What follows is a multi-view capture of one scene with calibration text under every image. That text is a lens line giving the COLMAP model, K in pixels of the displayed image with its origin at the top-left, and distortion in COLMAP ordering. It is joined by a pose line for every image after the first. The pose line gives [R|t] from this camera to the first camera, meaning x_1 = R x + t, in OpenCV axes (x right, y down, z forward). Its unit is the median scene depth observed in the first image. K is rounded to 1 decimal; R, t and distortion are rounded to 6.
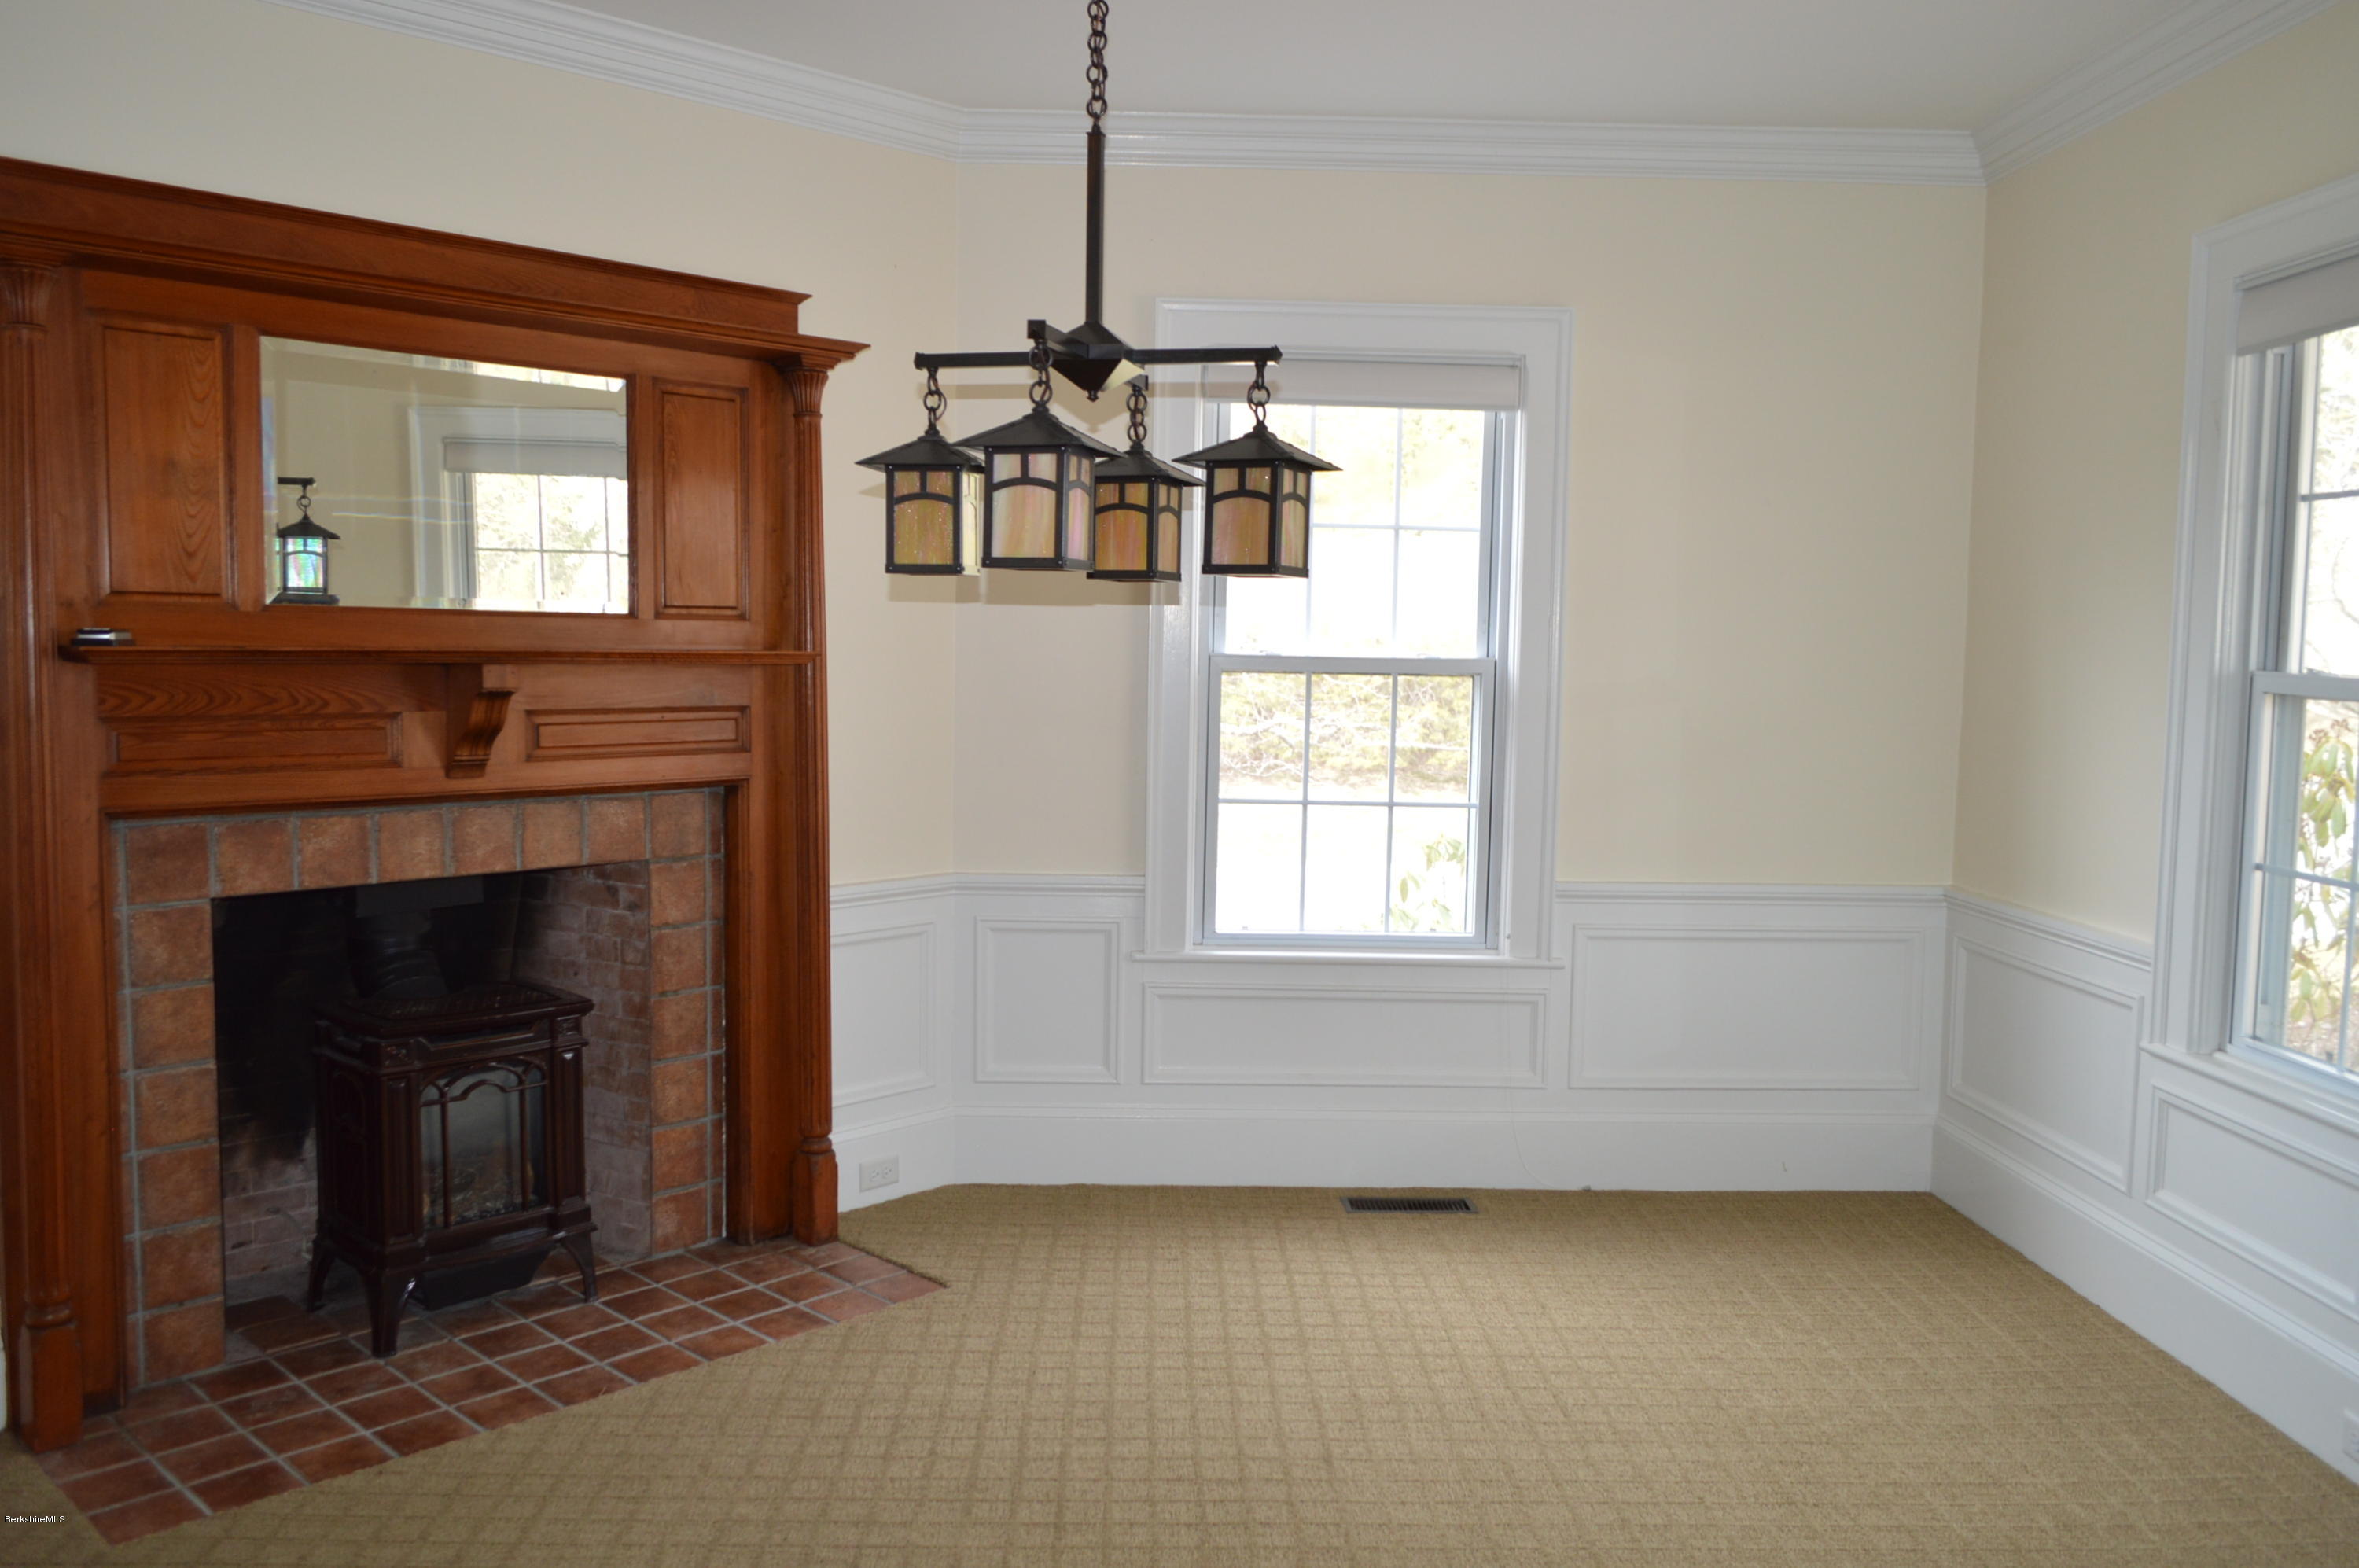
lens RADIAL K [[1858.4, 0, 1163.7], [0, 1858.4, 784.3], [0, 0, 1]] dist [-0.002483, 0.004003]
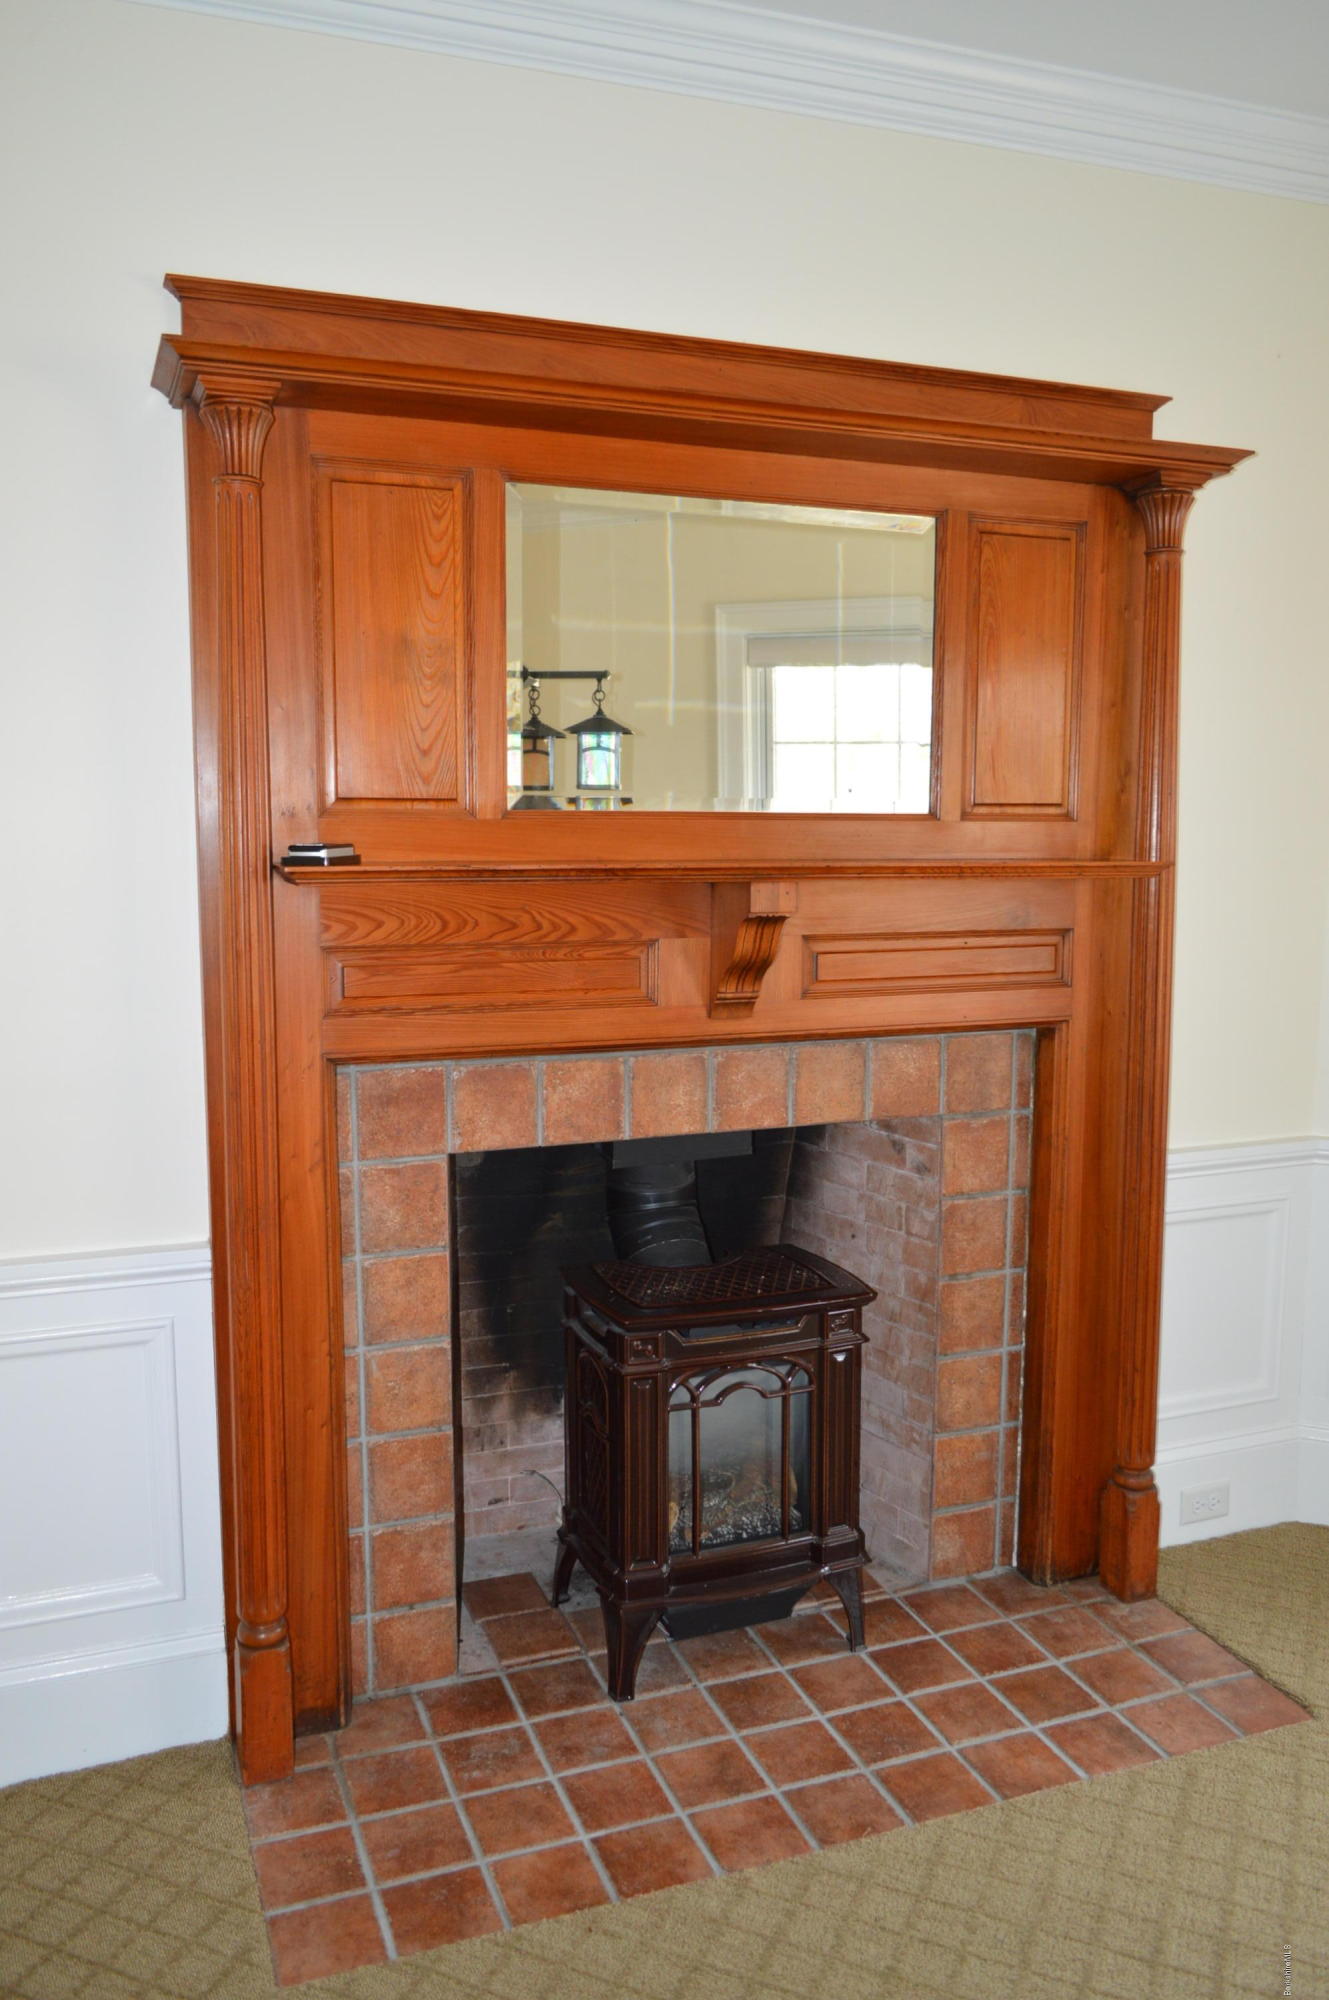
lens RADIAL K [[1579.7, 0, 669.2], [0, 1579.7, 1008.0], [0, 0, 1]] dist [-0.017561, 0.011357]
pose [[0.909355, 0.042125, -0.413884, -0.107358], [-0.025124, 0.998605, 0.046436, -0.038126], [0.415262, -0.031828, 0.909145, 0.340162]]
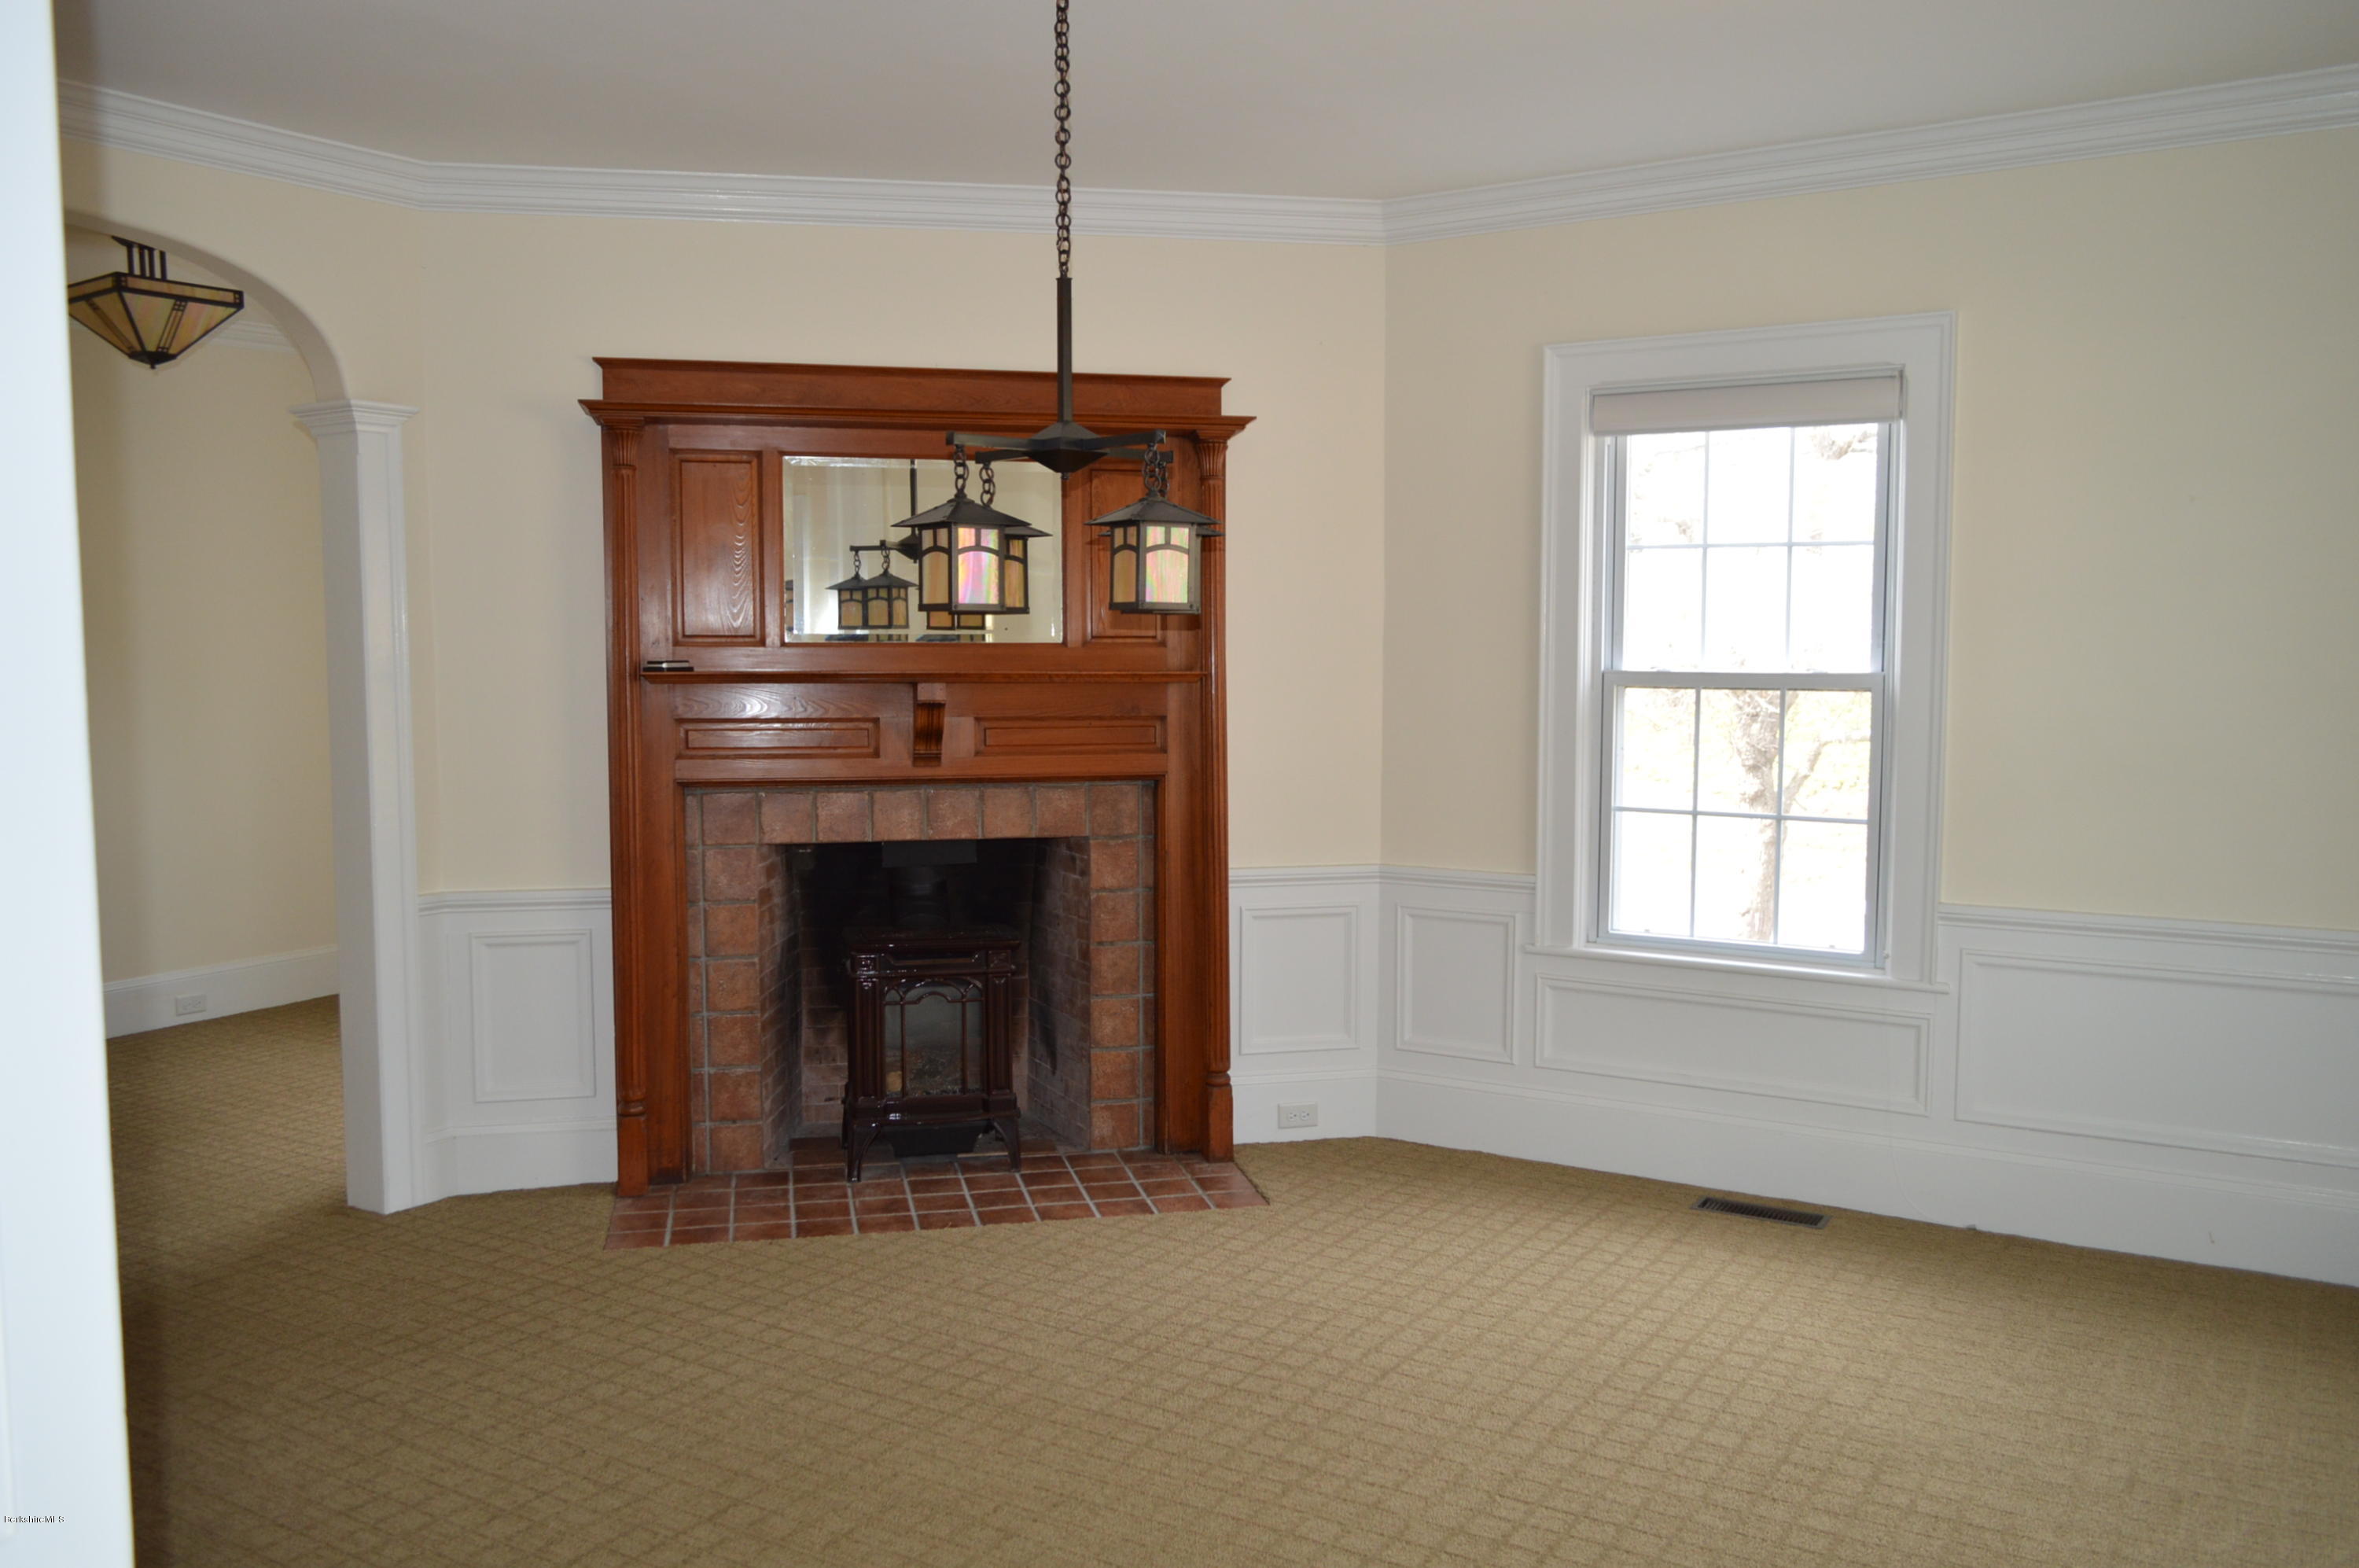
lens RADIAL K [[1858.4, 0, 1163.7], [0, 1858.4, 784.3], [0, 0, 1]] dist [-0.002483, 0.004003]
pose [[0.836092, 0.025787, -0.547982, 0.490892], [-0.031158, 0.999514, -0.000504, 0.004347], [0.547703, 0.017495, 0.836490, -0.037296]]
